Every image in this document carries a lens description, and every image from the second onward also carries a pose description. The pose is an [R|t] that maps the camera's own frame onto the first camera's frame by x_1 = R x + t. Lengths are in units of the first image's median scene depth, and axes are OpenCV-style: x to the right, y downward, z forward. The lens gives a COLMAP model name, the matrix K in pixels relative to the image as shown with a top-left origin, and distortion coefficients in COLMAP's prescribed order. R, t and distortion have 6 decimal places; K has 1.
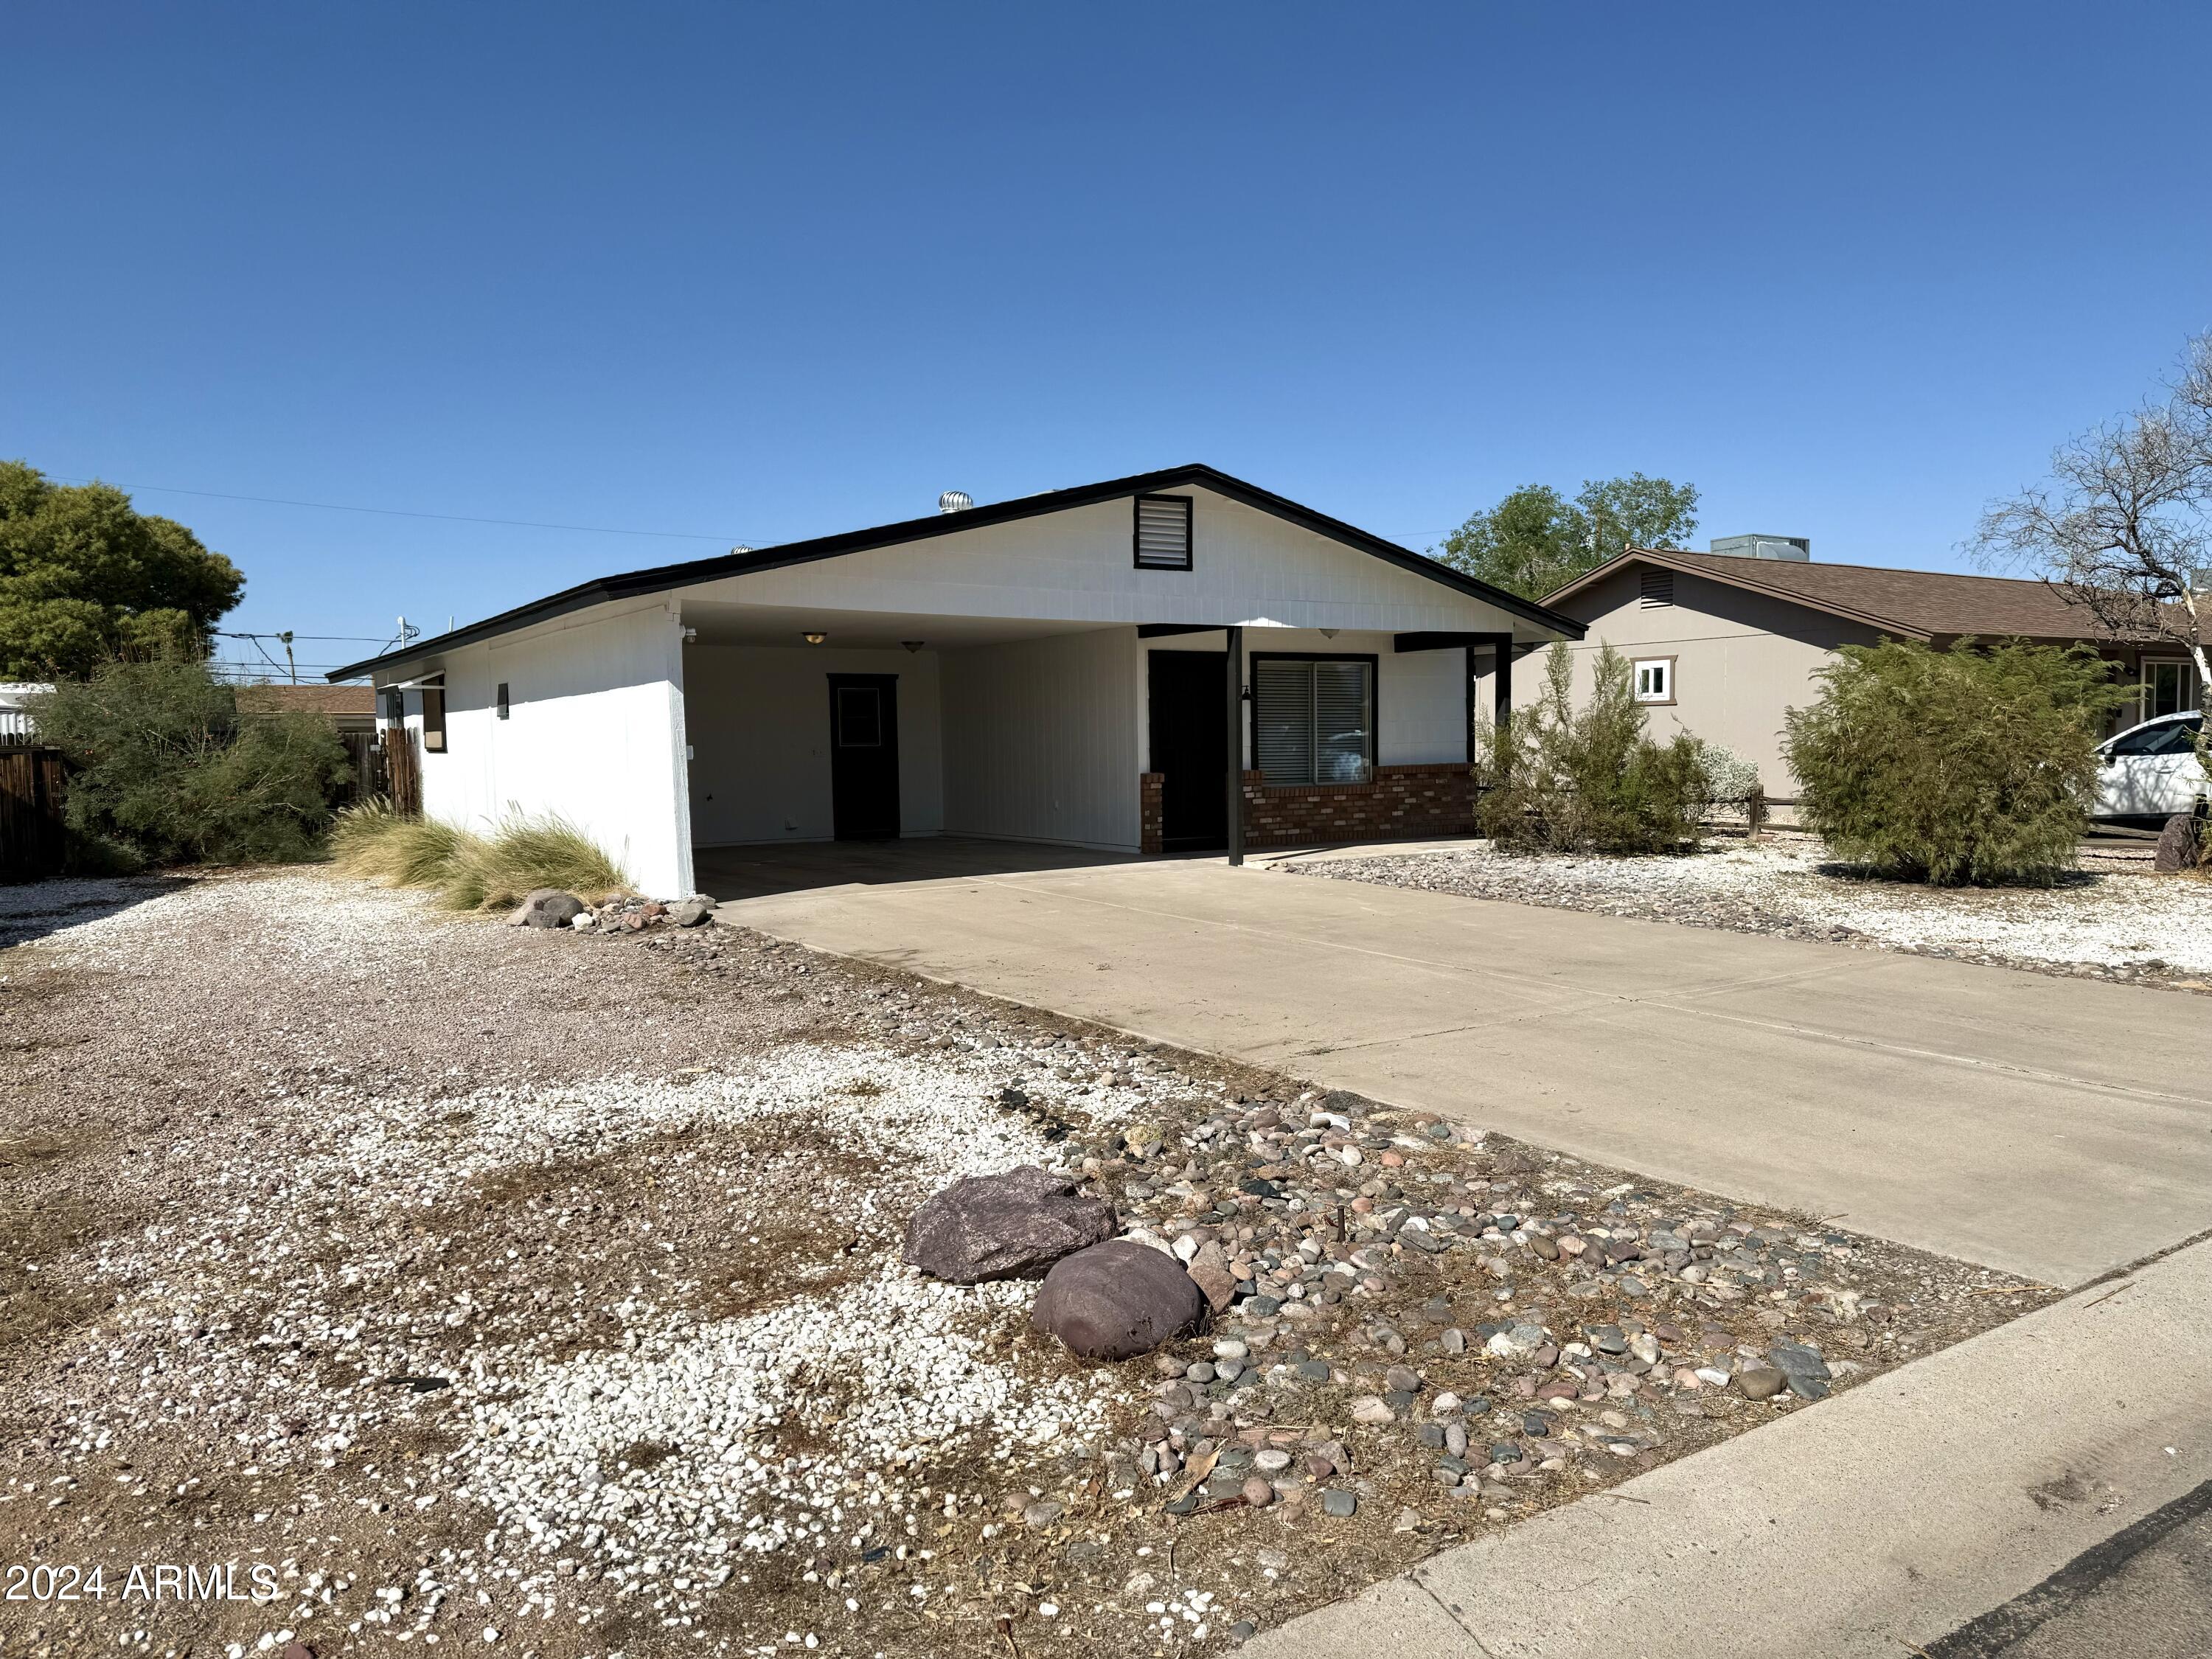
lens RADIAL K [[1524.6, 0, 1114.2], [0, 1524.6, 825.2], [0, 0, 1]] dist [0.043071, -0.032290]
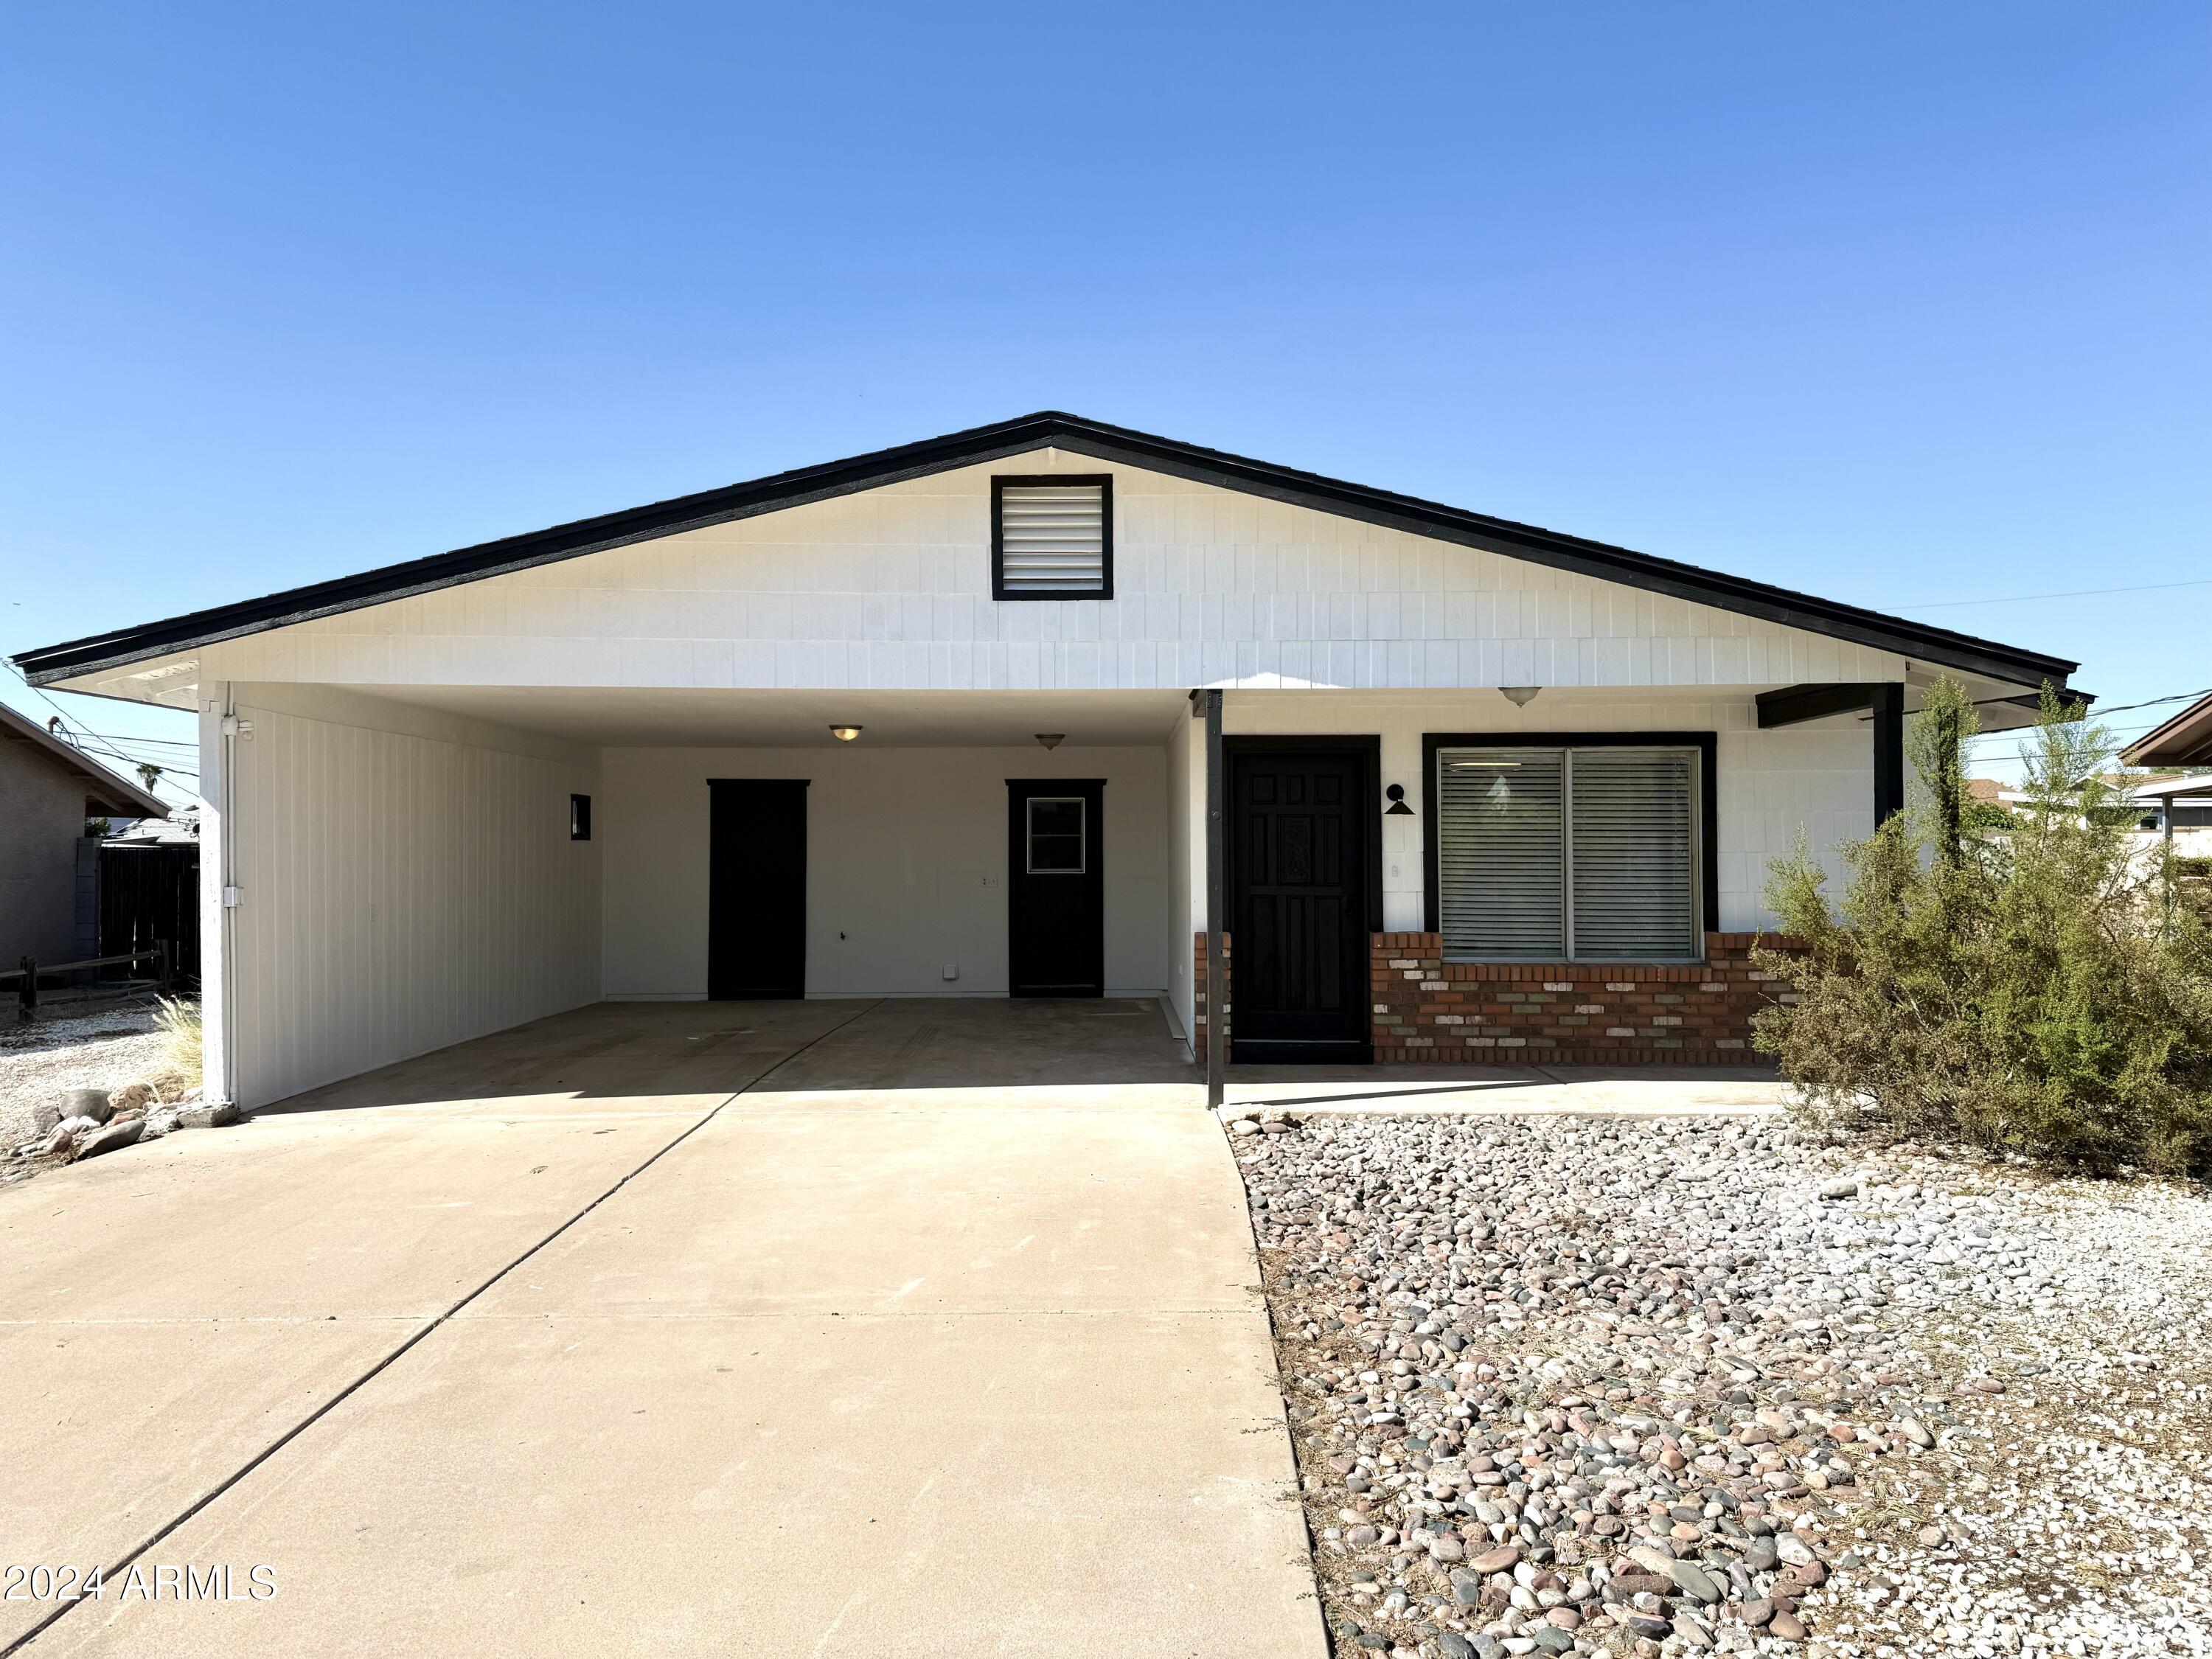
lens RADIAL K [[1524.6, 0, 1086.4], [0, 1524.6, 841.6], [0, 0, 1]] dist [0.043071, -0.032290]
pose [[0.828153, 0.008951, -0.560431, 0.324360], [-0.040618, 0.998202, -0.044079, -0.041437], [0.559029, 0.059268, 0.827027, 0.452590]]
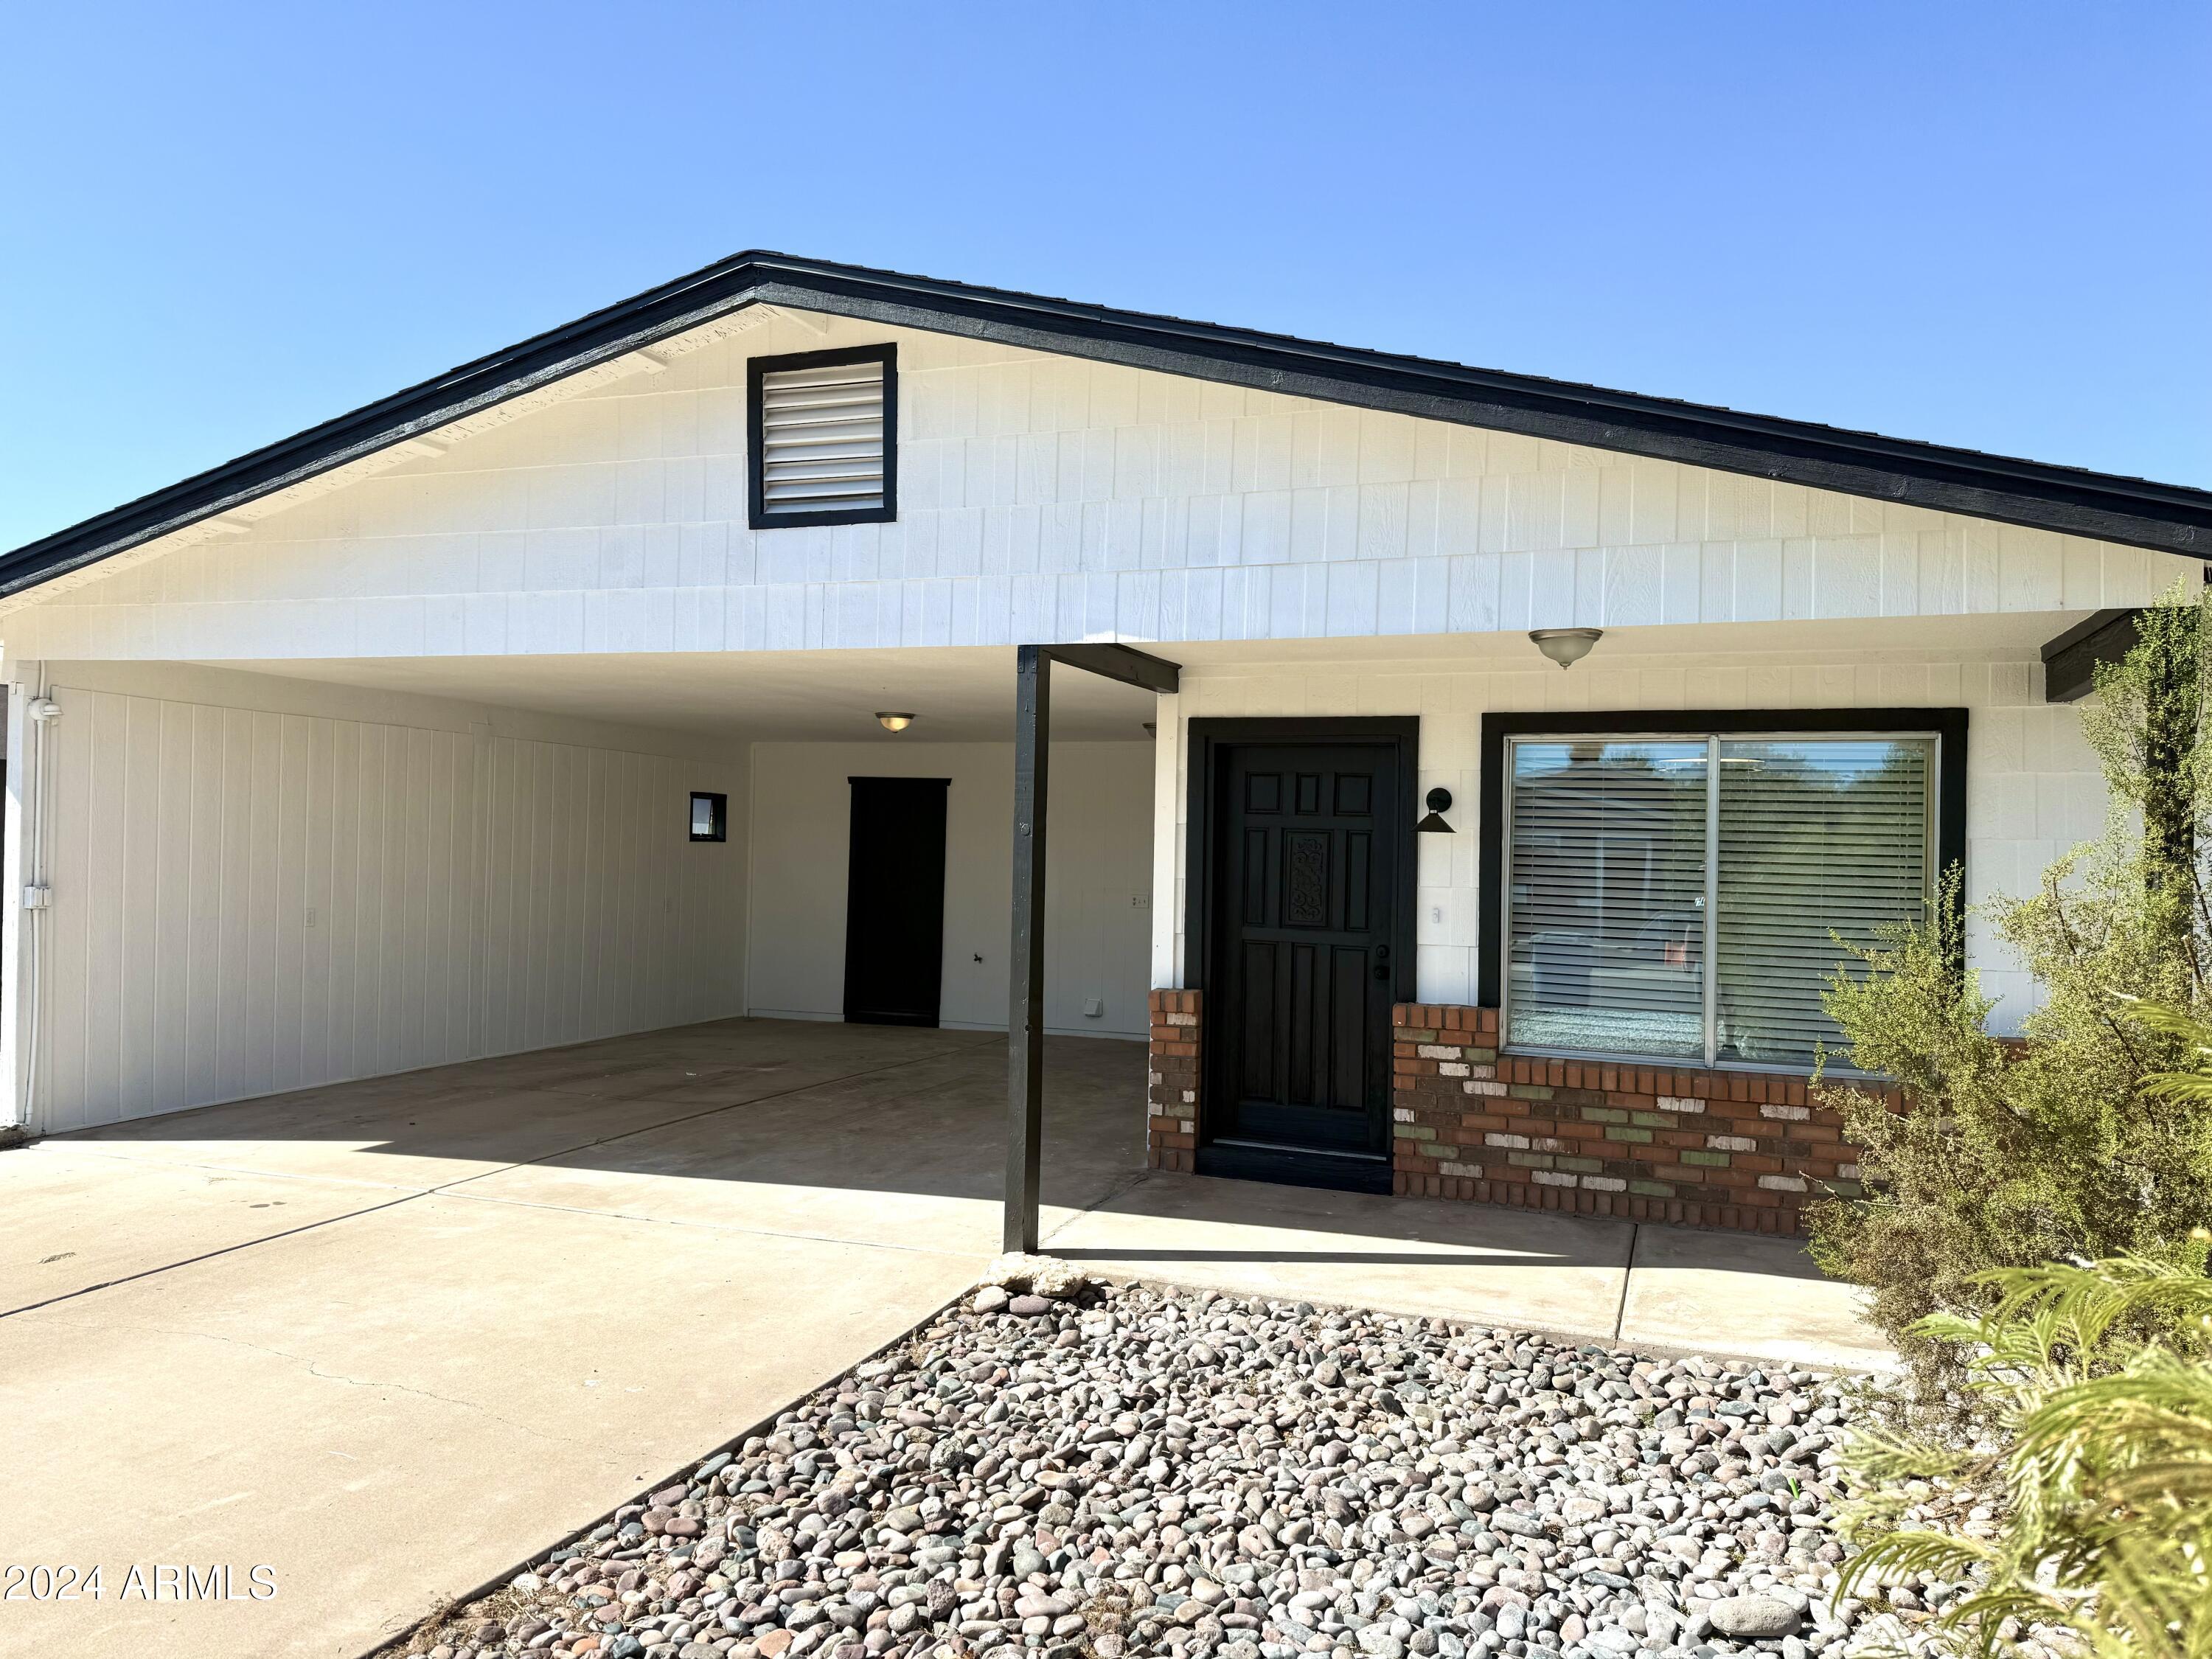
lens RADIAL K [[1524.6, 0, 1117.5], [0, 1524.6, 828.8], [0, 0, 1]] dist [0.043071, -0.032290]
pose [[0.595153, 0.017522, -0.803422, 0.368587], [-0.077584, 0.996345, -0.035742, -0.063552], [0.799859, 0.083604, 0.594337, 0.707944]]
